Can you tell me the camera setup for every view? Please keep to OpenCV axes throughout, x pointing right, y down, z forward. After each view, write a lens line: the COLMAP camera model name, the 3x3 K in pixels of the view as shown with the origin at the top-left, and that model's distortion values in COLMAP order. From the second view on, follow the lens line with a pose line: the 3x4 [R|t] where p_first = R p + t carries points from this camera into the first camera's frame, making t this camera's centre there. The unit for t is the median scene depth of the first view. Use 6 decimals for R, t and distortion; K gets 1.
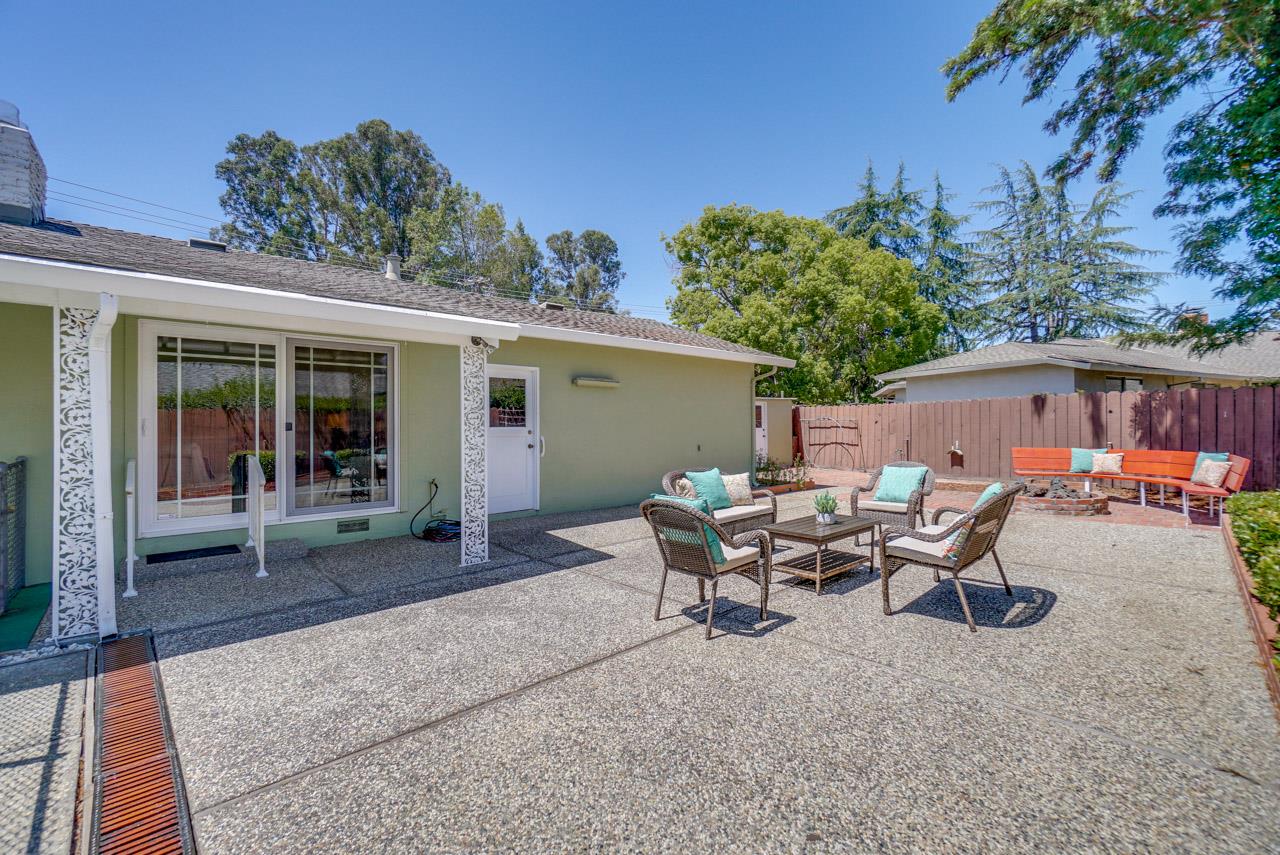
lens RADIAL K [[552.7, 0, 638.0], [0, 552.7, 428.1], [0, 0, 1]] dist [-0.000979, -0.000247]
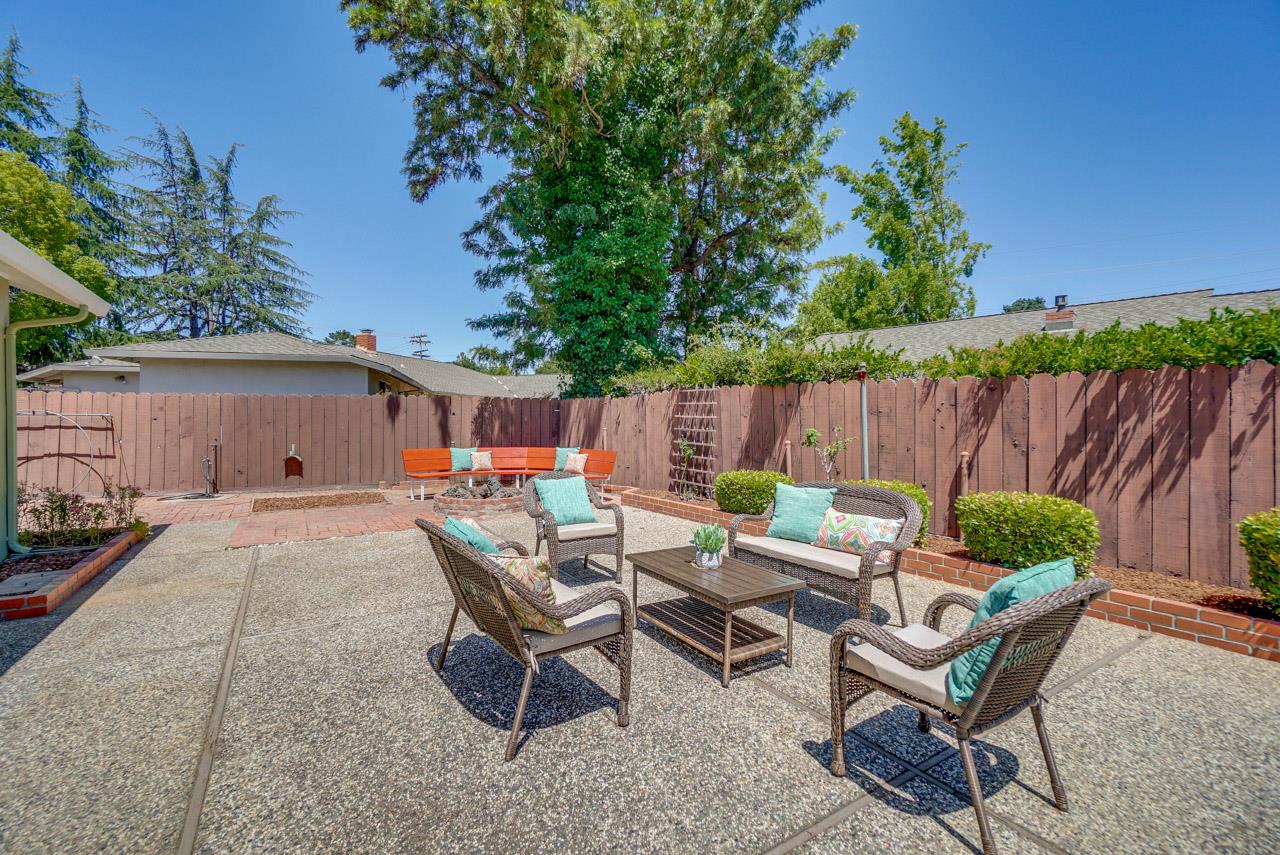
lens RADIAL K [[552.7, 0, 646.2], [0, 552.7, 427.4], [0, 0, 1]] dist [-0.000979, -0.000247]
pose [[0.186669, -0.000039, 0.982423, -0.106781], [0.001582, 0.999999, -0.000261, -0.001010], [-0.982422, 0.001603, 0.186669, 0.279487]]
